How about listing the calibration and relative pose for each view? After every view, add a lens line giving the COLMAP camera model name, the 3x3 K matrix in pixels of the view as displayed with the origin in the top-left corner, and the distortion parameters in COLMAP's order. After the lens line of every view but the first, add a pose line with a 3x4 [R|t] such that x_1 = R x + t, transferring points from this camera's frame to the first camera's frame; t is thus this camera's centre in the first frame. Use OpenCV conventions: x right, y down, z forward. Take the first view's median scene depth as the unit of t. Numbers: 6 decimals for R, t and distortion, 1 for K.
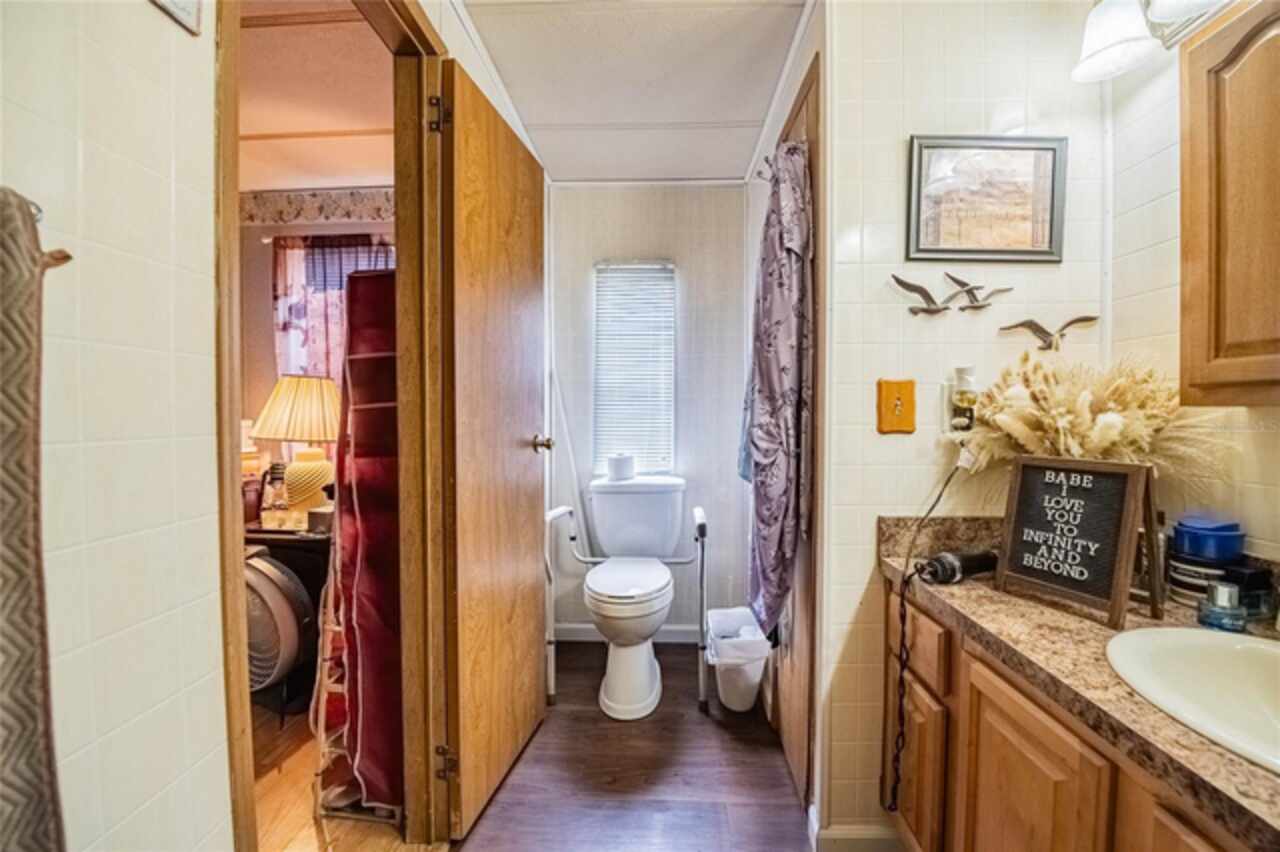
lens RADIAL K [[520.8, 0, 640.0], [0, 520.8, 426.0], [0, 0, 1]] dist [-0.020878, -0.000210]
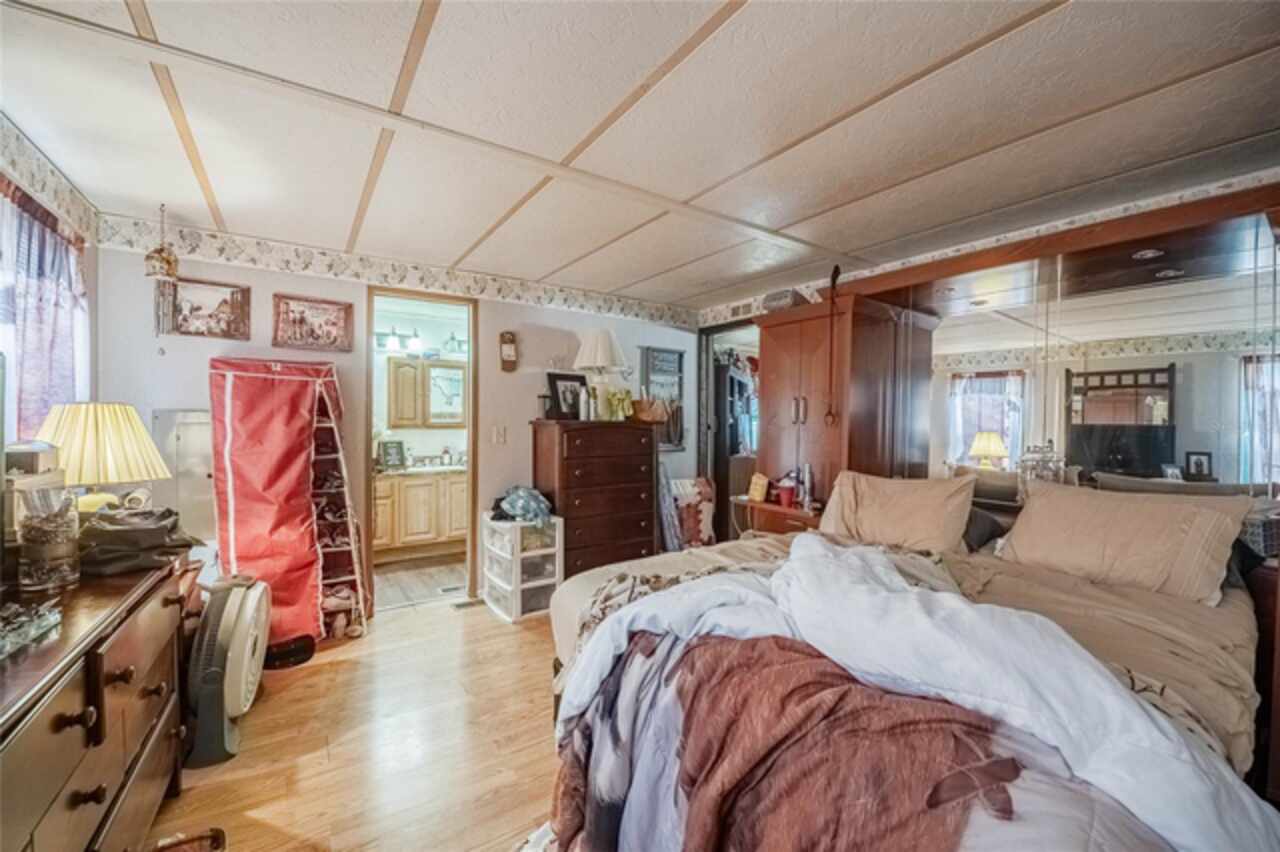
lens RADIAL K [[515.5, 0, 640.0], [0, 515.5, 426.0], [0, 0, 1]] dist [-0.023485, 0.000215]
pose [[-0.585047, -0.015952, 0.810843, -4.446740], [0.014343, 0.999447, 0.030011, -0.186554], [-0.810873, 0.029188, -0.584494, 1.924272]]
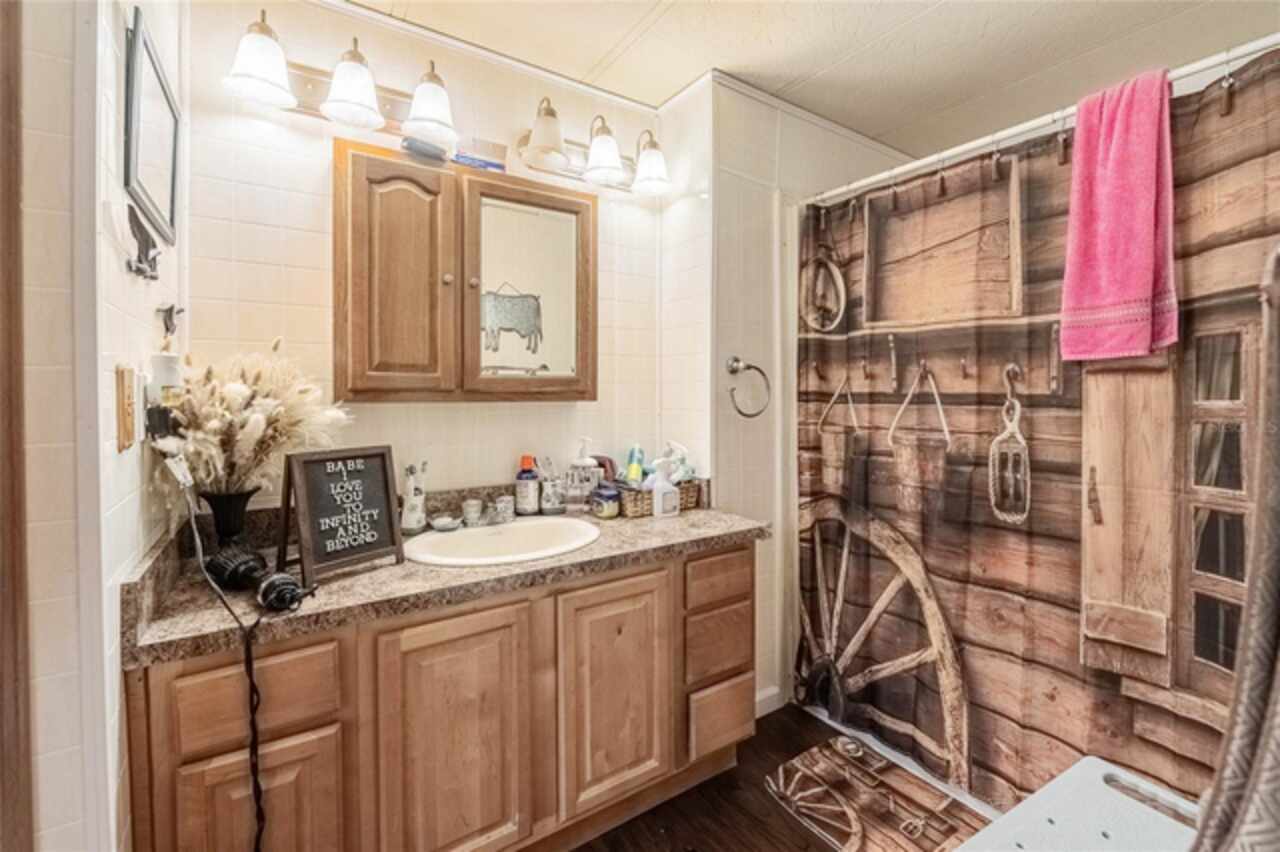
lens RADIAL K [[511.8, 0, 636.8], [0, 511.8, 407.0], [0, 0, 1]] dist [-0.008777, -0.000199]
pose [[-0.595646, -0.021294, 0.802965, -0.513228], [0.017378, 0.999073, 0.039386, -0.067163], [-0.803059, 0.037414, -0.594724, 1.157135]]
